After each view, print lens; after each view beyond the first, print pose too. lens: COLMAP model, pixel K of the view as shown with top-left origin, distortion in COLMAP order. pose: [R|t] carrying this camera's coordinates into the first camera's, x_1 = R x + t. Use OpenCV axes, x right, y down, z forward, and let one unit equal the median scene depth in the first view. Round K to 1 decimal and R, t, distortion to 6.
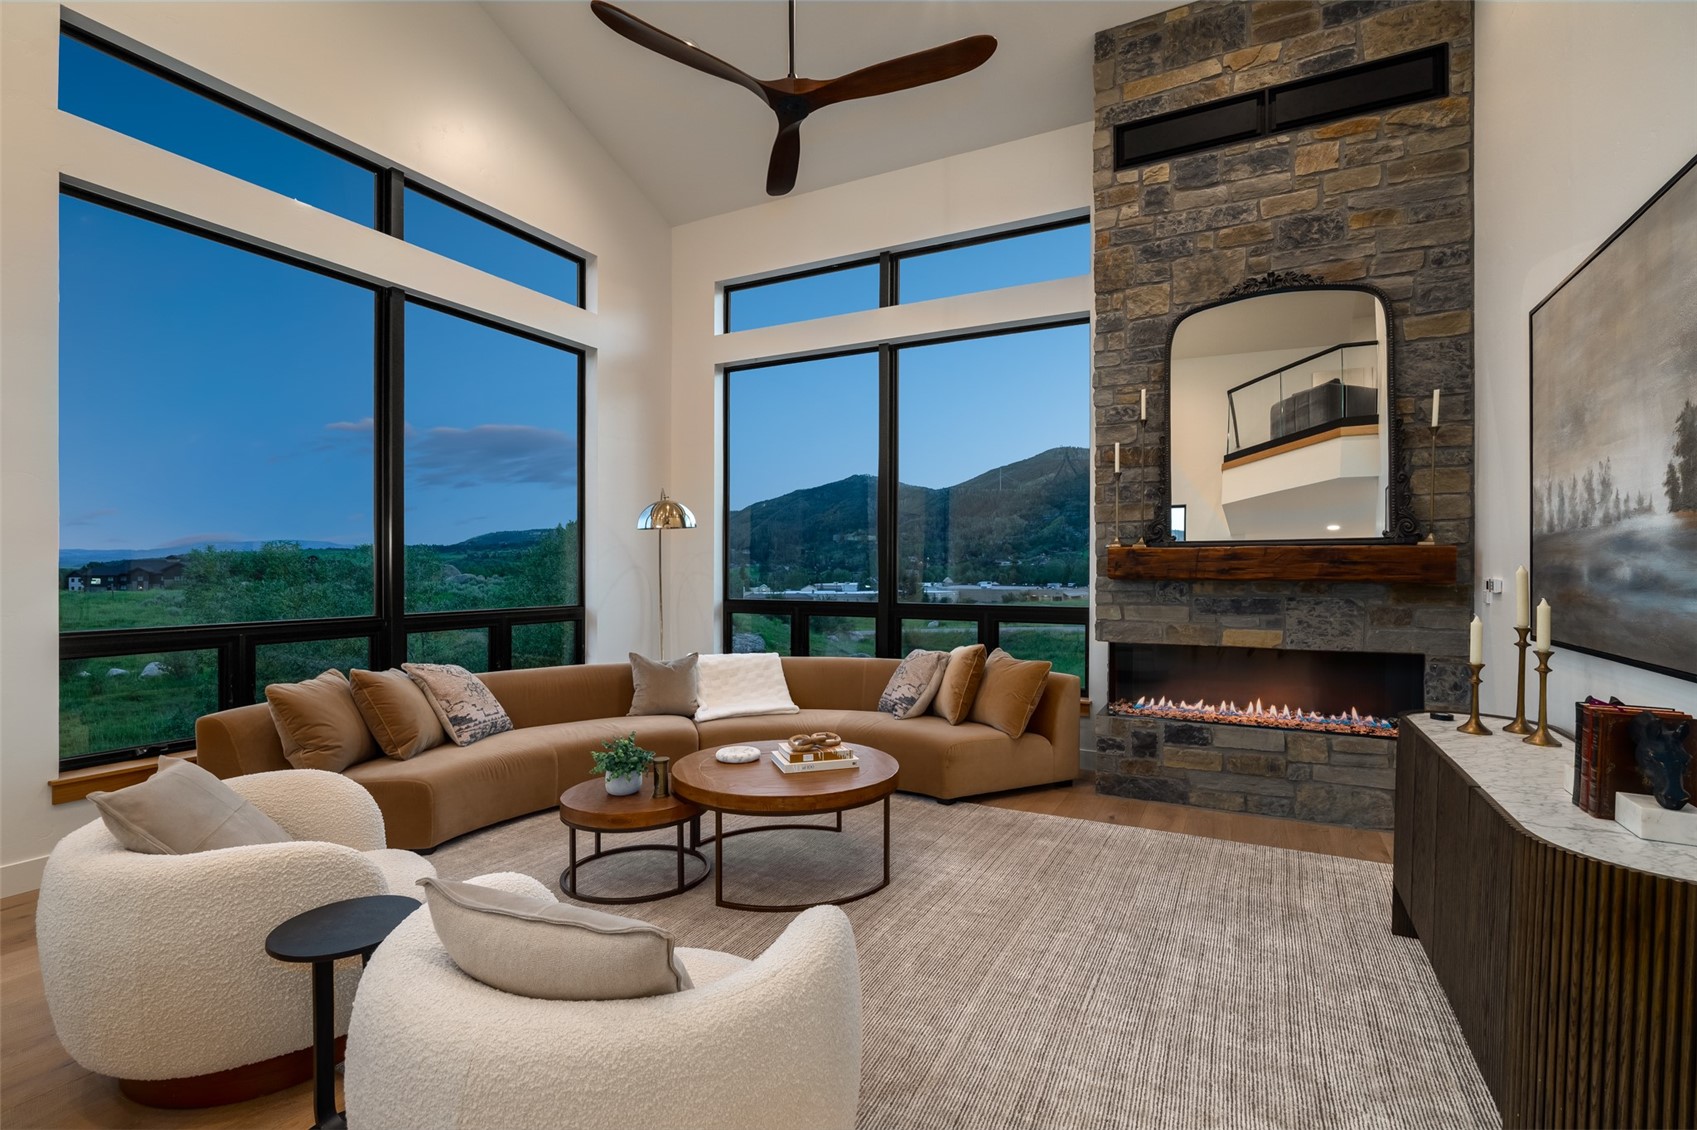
lens RADIAL K [[737.2, 0, 913.5], [0, 737.2, 571.4], [0, 0, 1]] dist [-0.002870, 0.000079]
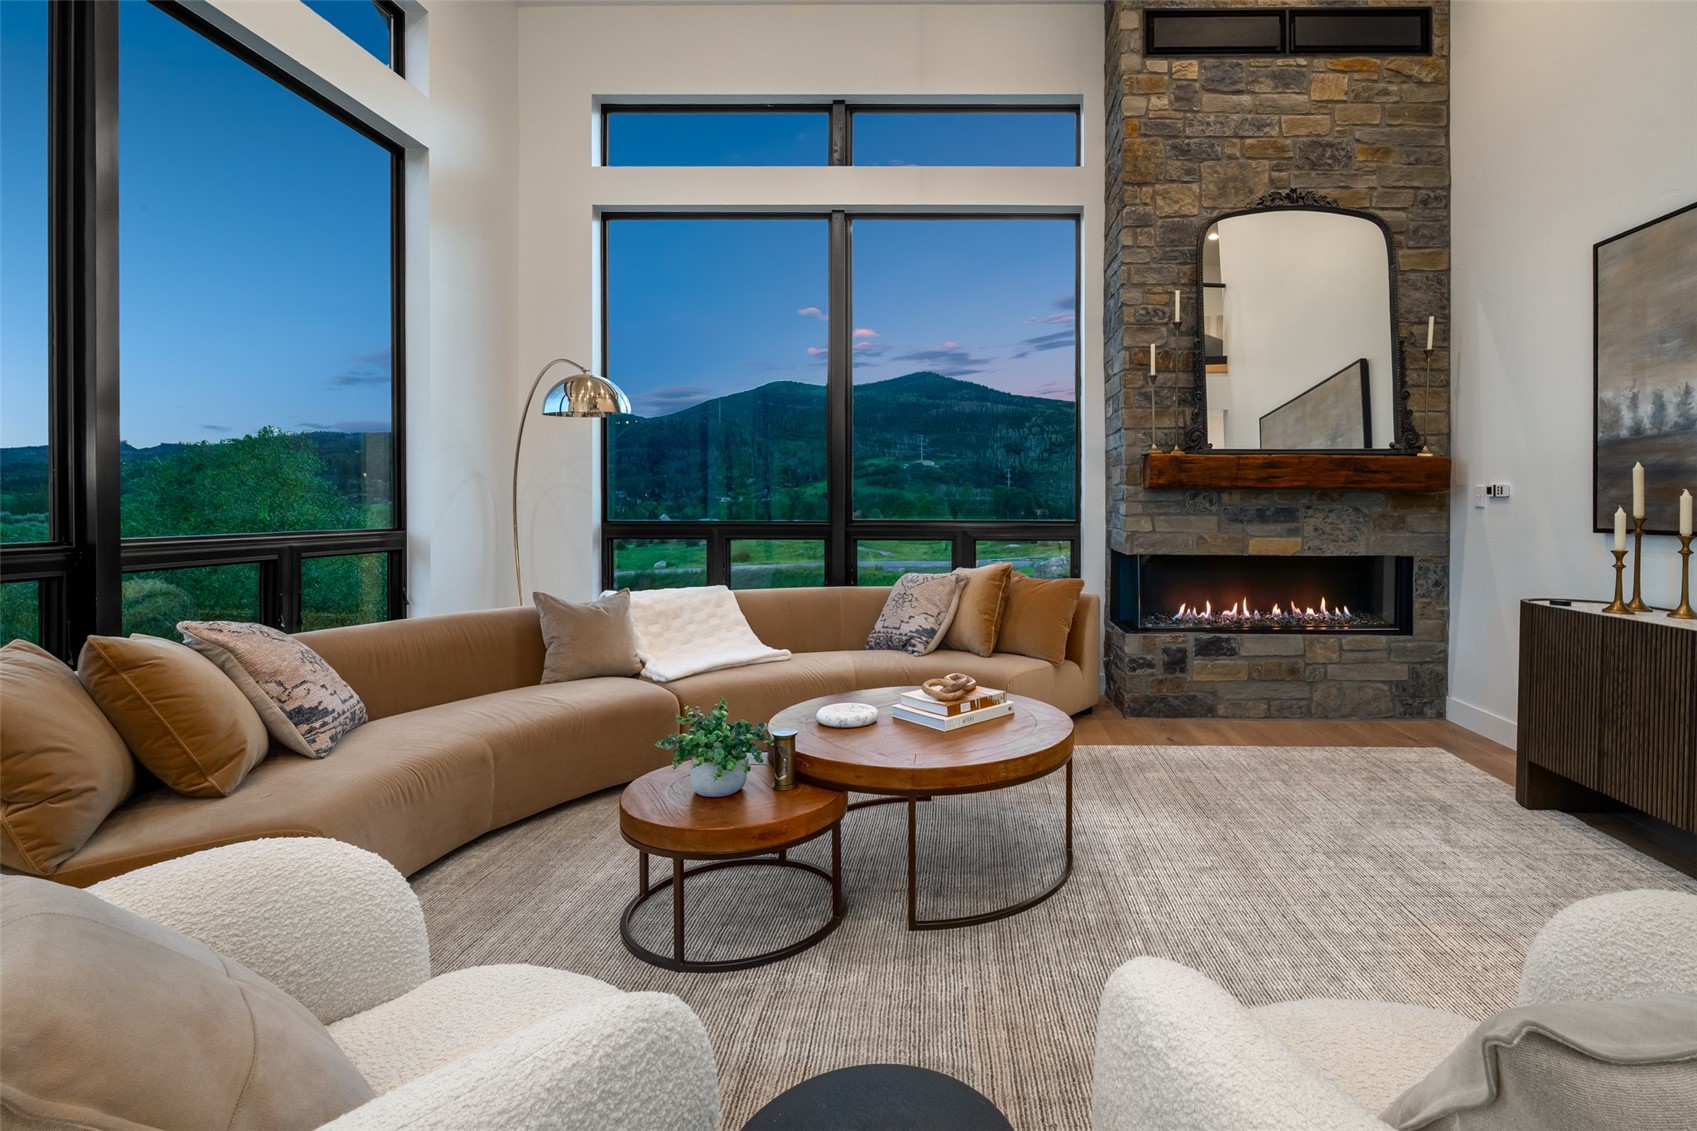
lens RADIAL K [[752.4, 0, 974.0], [0, 752.4, 508.8], [0, 0, 1]] dist [-0.002782, -0.000256]
pose [[0.911885, -0.001869, 0.410442, -0.343724], [0.000237, 0.999992, 0.004026, 0.034352], [-0.410446, -0.003574, 0.911878, 0.221766]]
